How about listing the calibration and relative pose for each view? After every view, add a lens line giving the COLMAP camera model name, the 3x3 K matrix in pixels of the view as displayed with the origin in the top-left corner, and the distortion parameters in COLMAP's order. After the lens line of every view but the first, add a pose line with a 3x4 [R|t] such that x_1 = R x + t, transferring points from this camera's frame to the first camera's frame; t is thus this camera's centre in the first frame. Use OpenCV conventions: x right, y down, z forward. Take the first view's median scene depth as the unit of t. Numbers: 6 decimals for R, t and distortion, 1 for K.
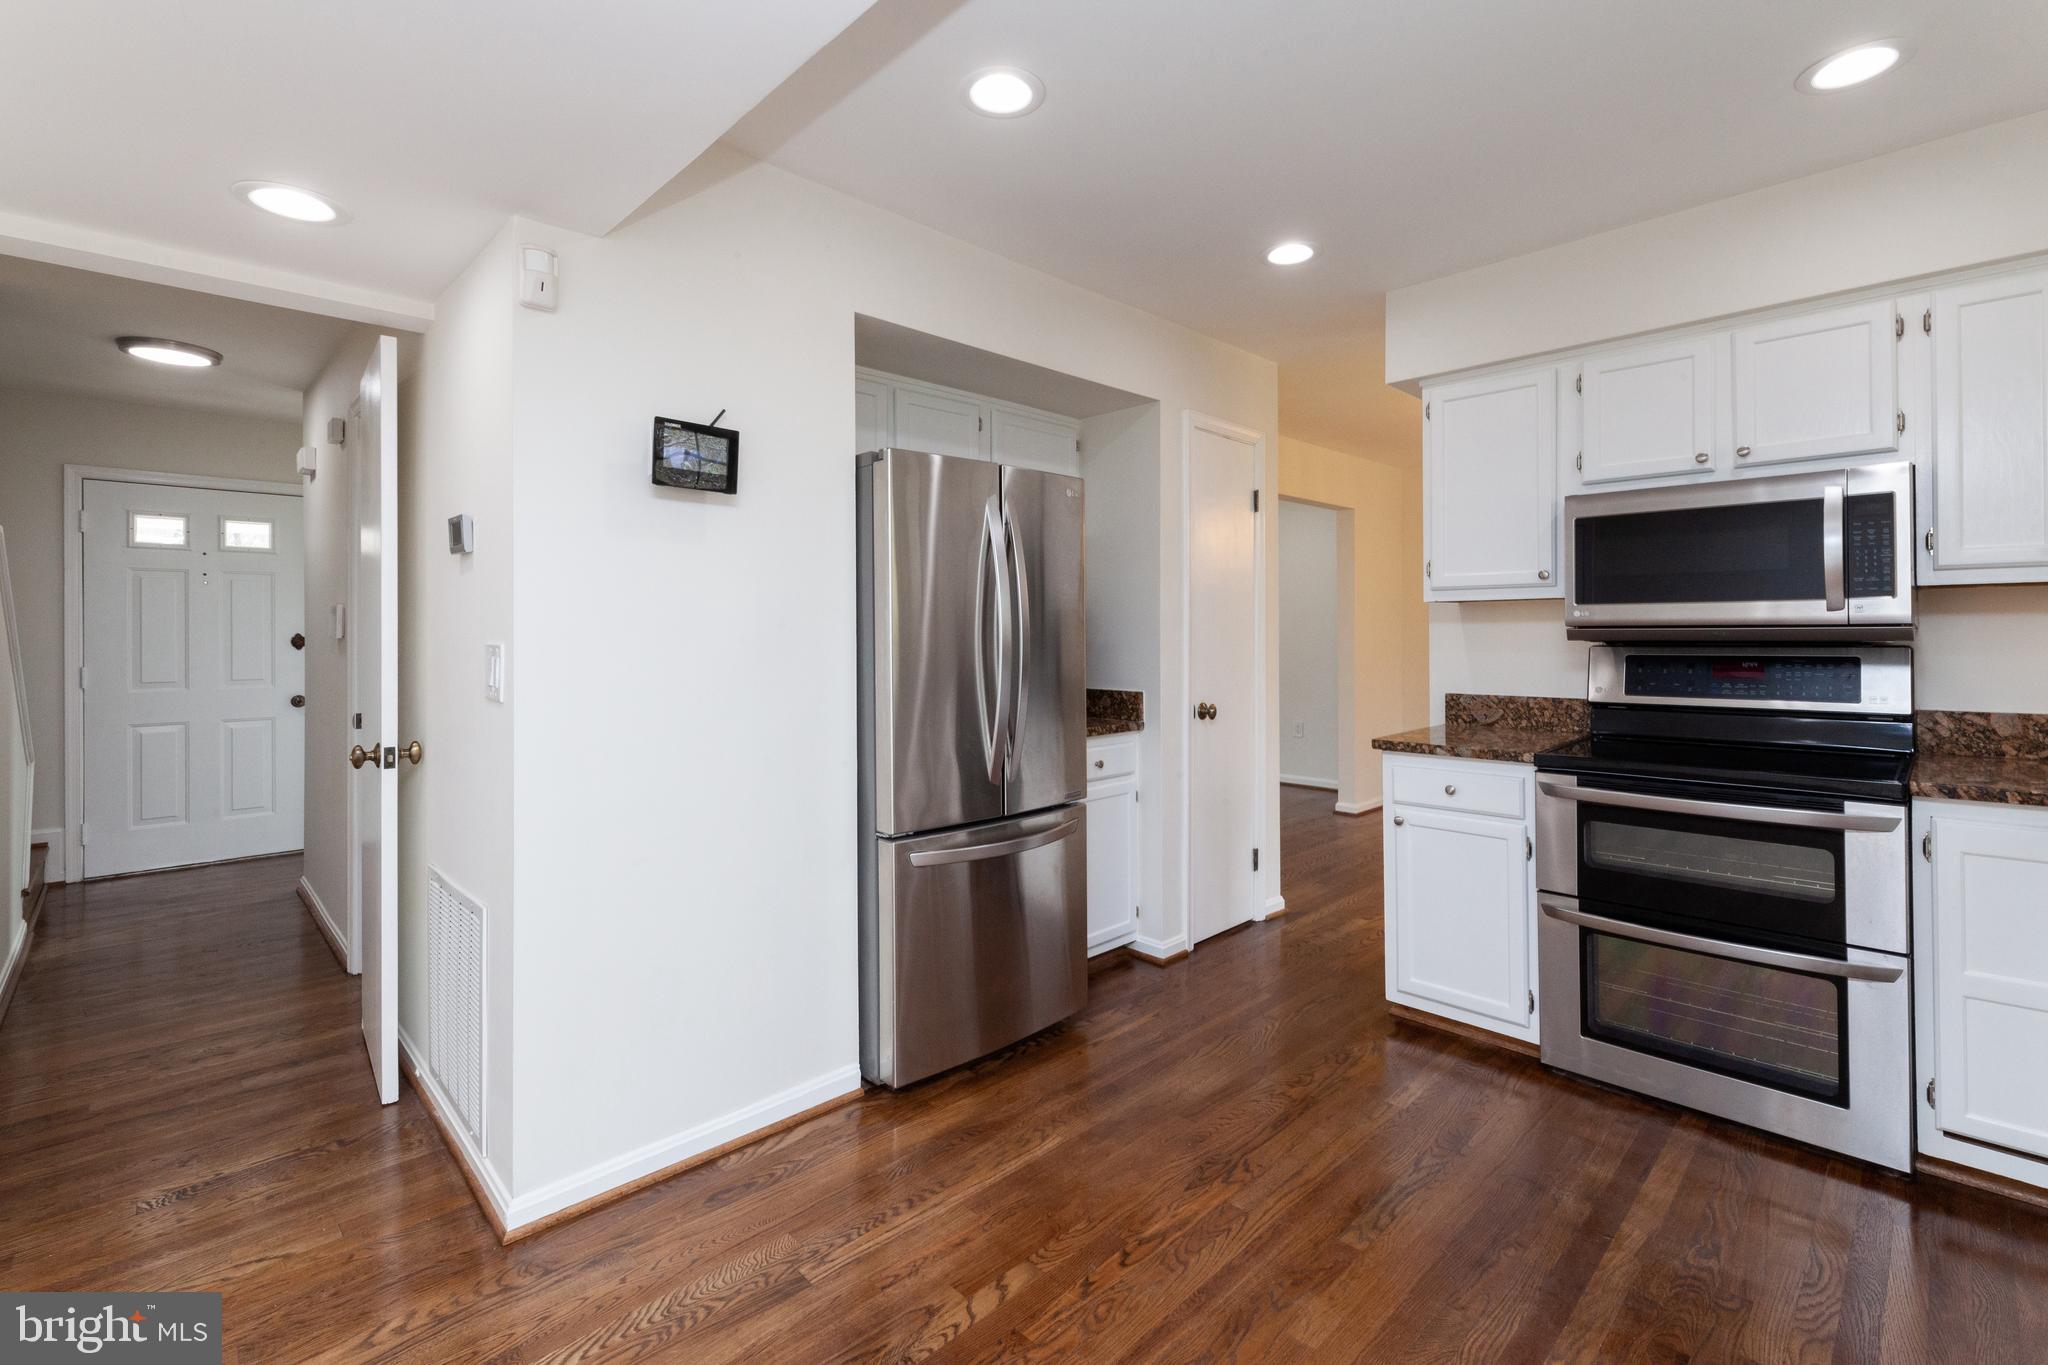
lens RADIAL K [[886.7, 0, 1004.6], [0, 886.7, 630.1], [0, 0, 1]] dist [-0.000583, -0.001606]
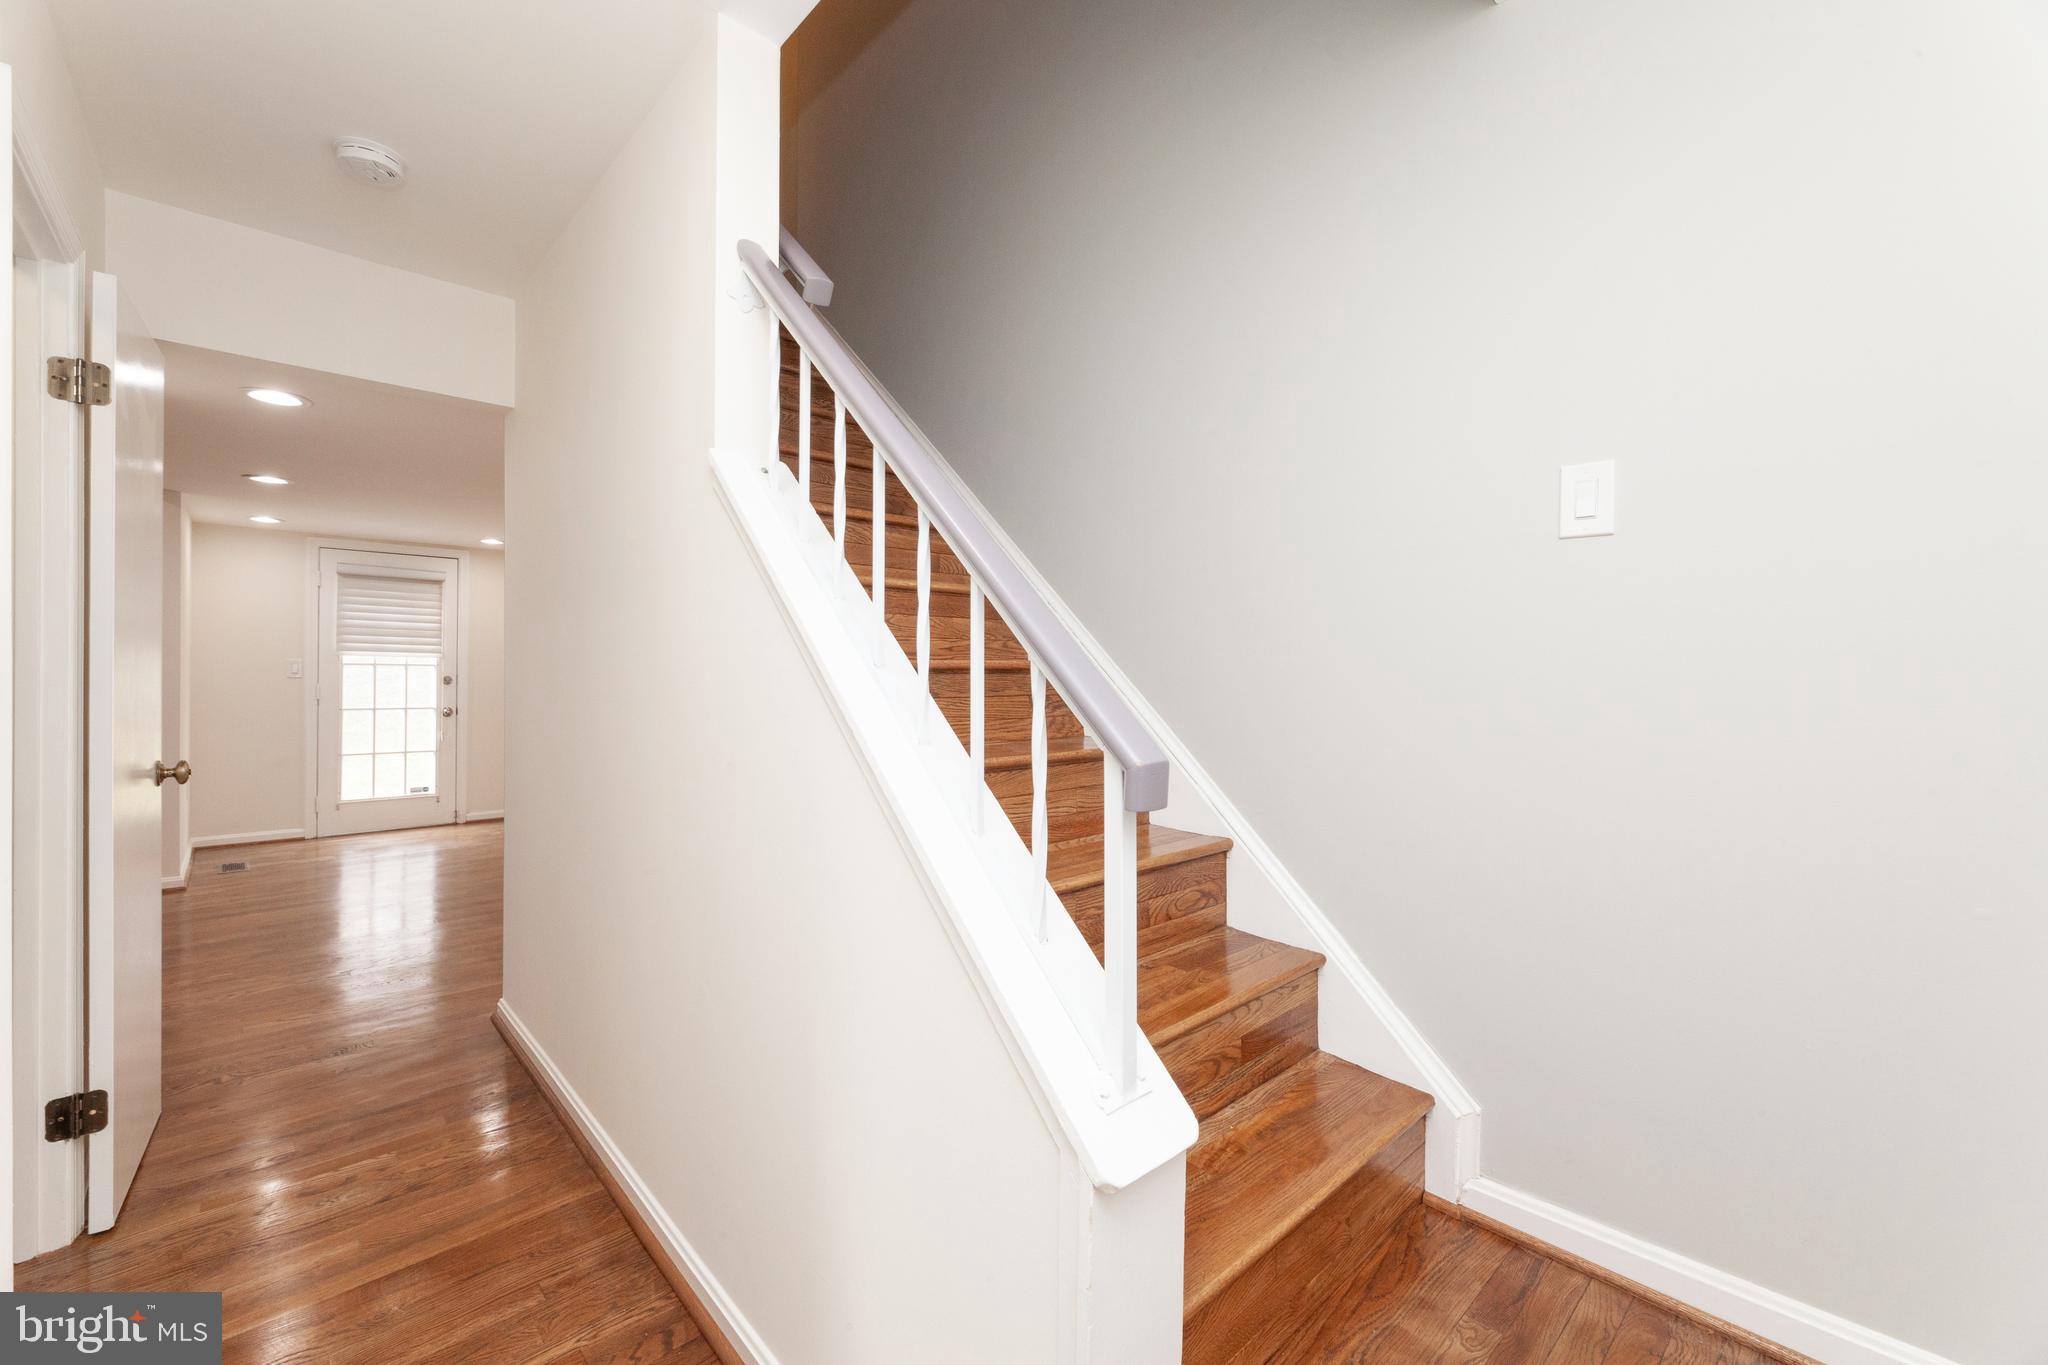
lens RADIAL K [[837.5, 0, 1035.4], [0, 837.5, 666.6], [0, 0, 1]] dist [-0.002300, 0.000120]
pose [[-0.999895, -0.005923, 0.013207, -1.638874], [-0.005974, 0.999975, -0.003890, 0.012741], [-0.013183, -0.003969, -0.999905, 1.858564]]
